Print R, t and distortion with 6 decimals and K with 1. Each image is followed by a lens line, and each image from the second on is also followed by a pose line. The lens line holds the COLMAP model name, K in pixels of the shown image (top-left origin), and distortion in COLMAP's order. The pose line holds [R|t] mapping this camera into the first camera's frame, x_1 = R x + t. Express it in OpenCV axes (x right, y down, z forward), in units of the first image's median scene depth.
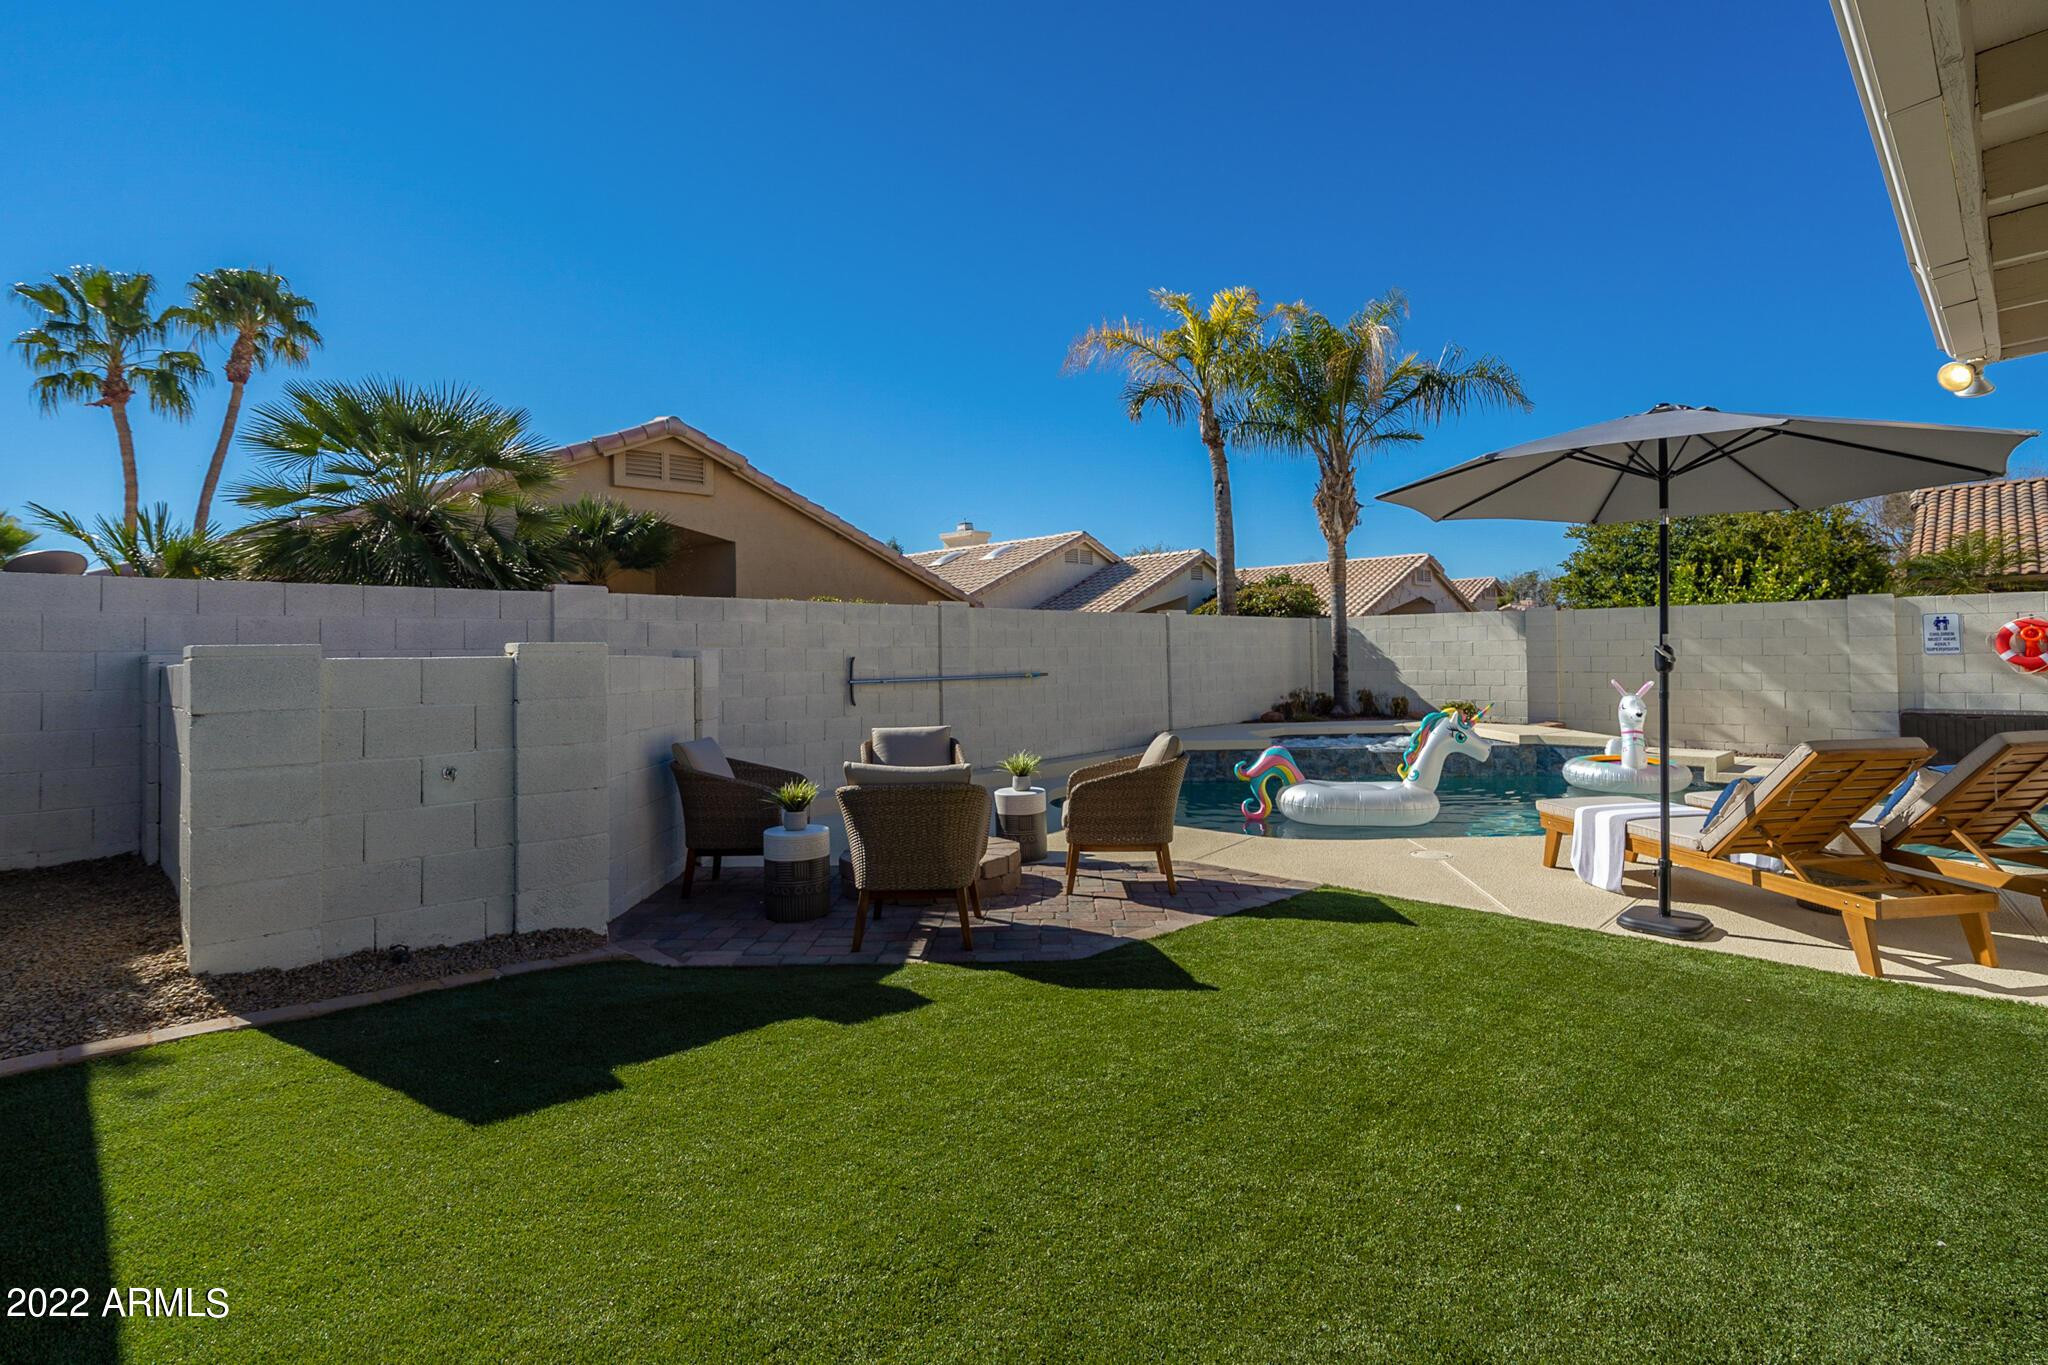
lens RADIAL K [[962.5, 0, 1023.9], [0, 962.5, 671.3], [0, 0, 1]] dist [-0.001103, 0.000424]
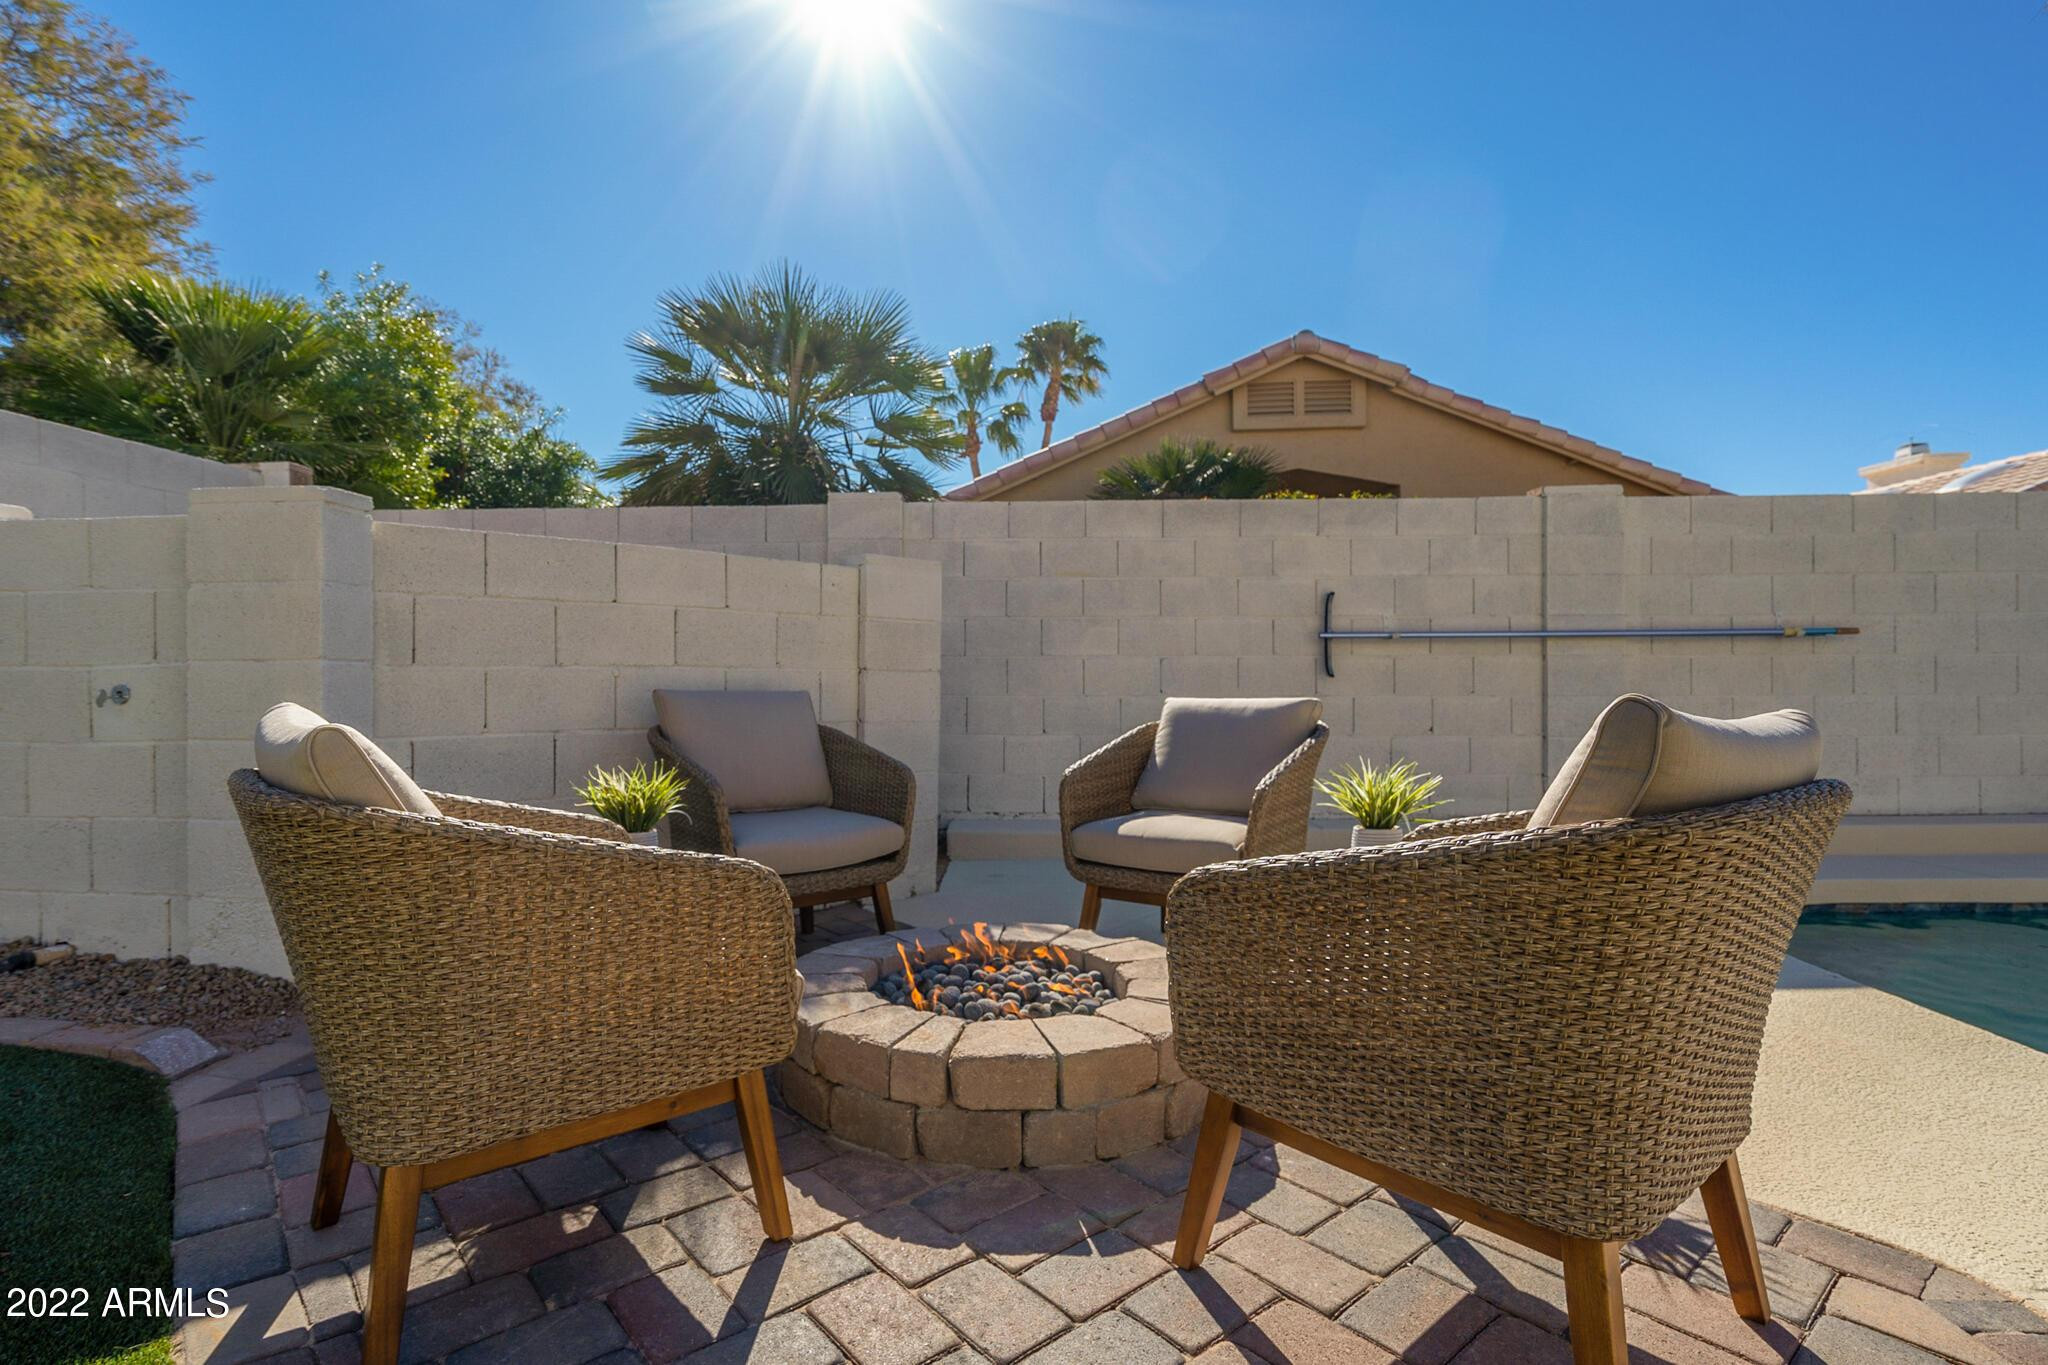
lens RADIAL K [[962.5, 0, 1024.5], [0, 962.5, 683.8], [0, 0, 1]] dist [-0.001103, 0.000424]
pose [[0.653573, 0.014143, -0.756731, 0.093930], [-0.016017, 0.999860, 0.004853, 0.027016], [0.756694, 0.008949, 0.653708, 0.327607]]
